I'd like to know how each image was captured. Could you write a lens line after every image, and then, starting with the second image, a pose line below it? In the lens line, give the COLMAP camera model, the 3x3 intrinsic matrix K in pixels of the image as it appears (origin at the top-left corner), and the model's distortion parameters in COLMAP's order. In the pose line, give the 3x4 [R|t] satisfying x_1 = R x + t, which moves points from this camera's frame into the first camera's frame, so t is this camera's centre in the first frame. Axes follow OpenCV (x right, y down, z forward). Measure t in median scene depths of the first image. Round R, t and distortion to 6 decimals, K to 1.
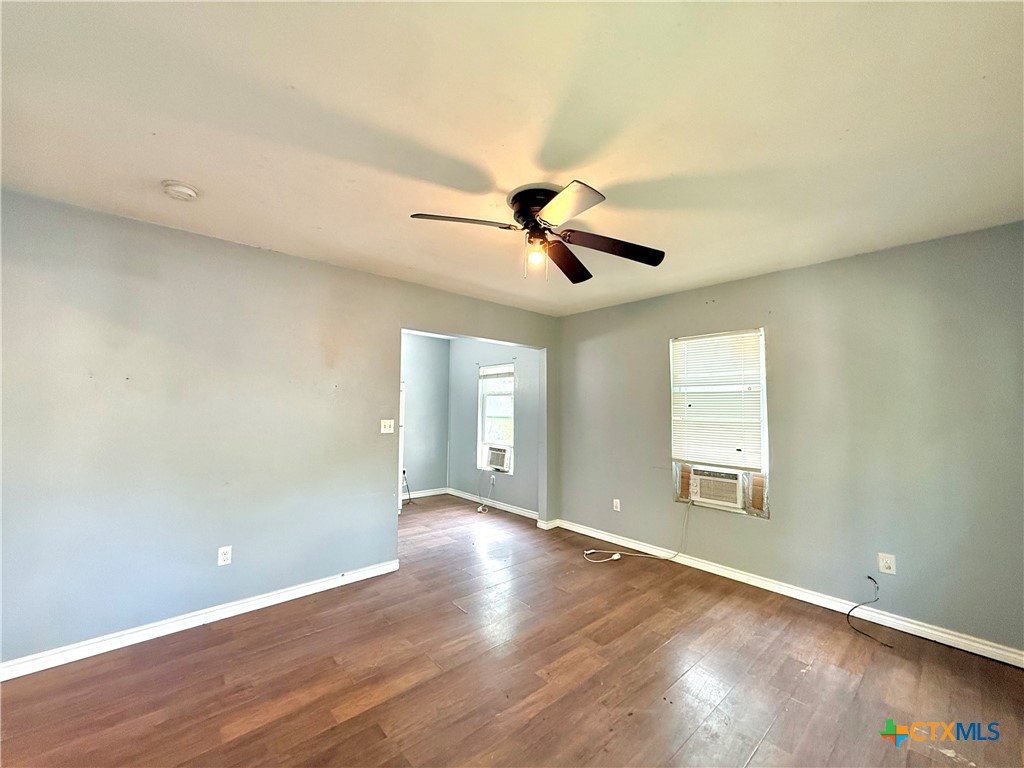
lens RADIAL K [[406.5, 0, 514.7], [0, 406.5, 382.5], [0, 0, 1]] dist [-0.004563, 0.001496]
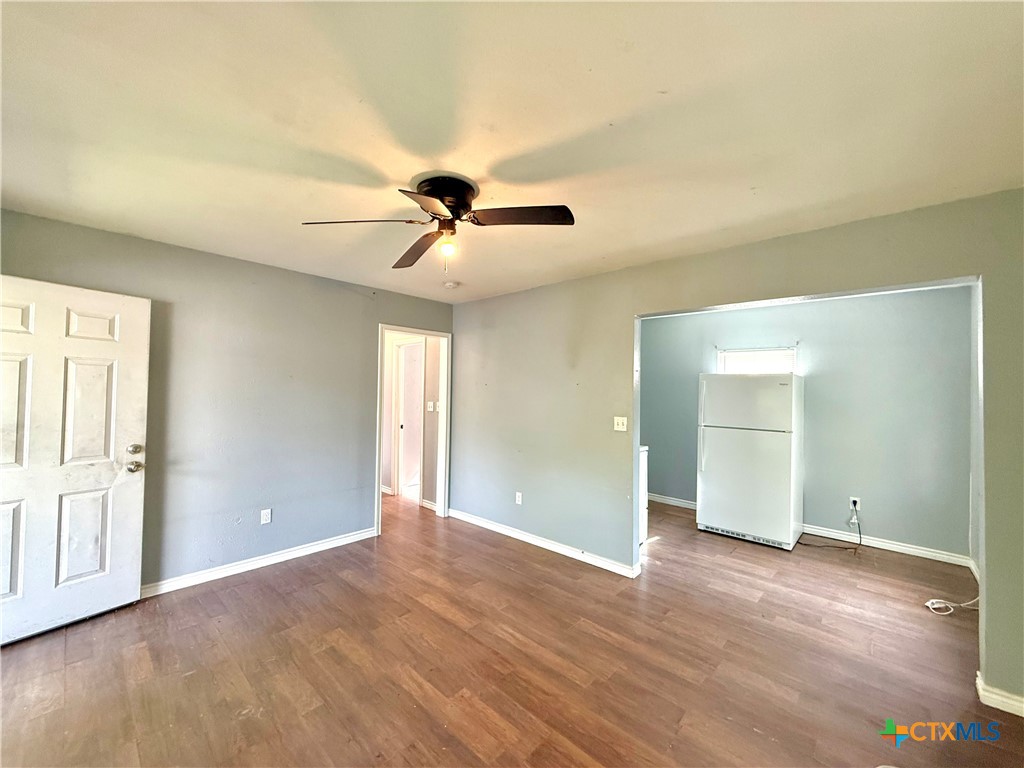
lens RADIAL K [[406.5, 0, 506.7], [0, 406.5, 384.2], [0, 0, 1]] dist [-0.004563, 0.001496]
pose [[0.087447, -0.025382, -0.995846, 0.509639], [0.040516, 0.998939, -0.021903, 0.019112], [0.995345, -0.038432, 0.088382, 0.524442]]
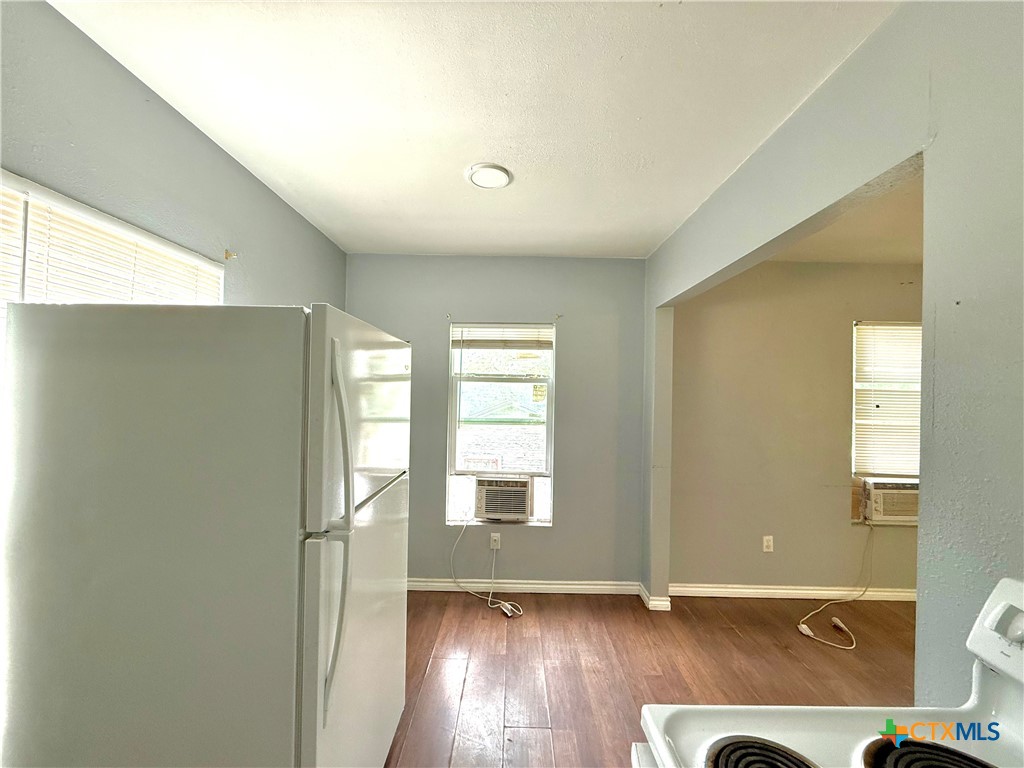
lens RADIAL K [[406.5, 0, 511.3], [0, 406.5, 390.2], [0, 0, 1]] dist [-0.004563, 0.001496]
pose [[0.673353, 0.018339, 0.739094, -0.582215], [-0.055952, 0.998089, 0.026210, 0.038916], [-0.737201, -0.059002, 0.673092, 0.868760]]
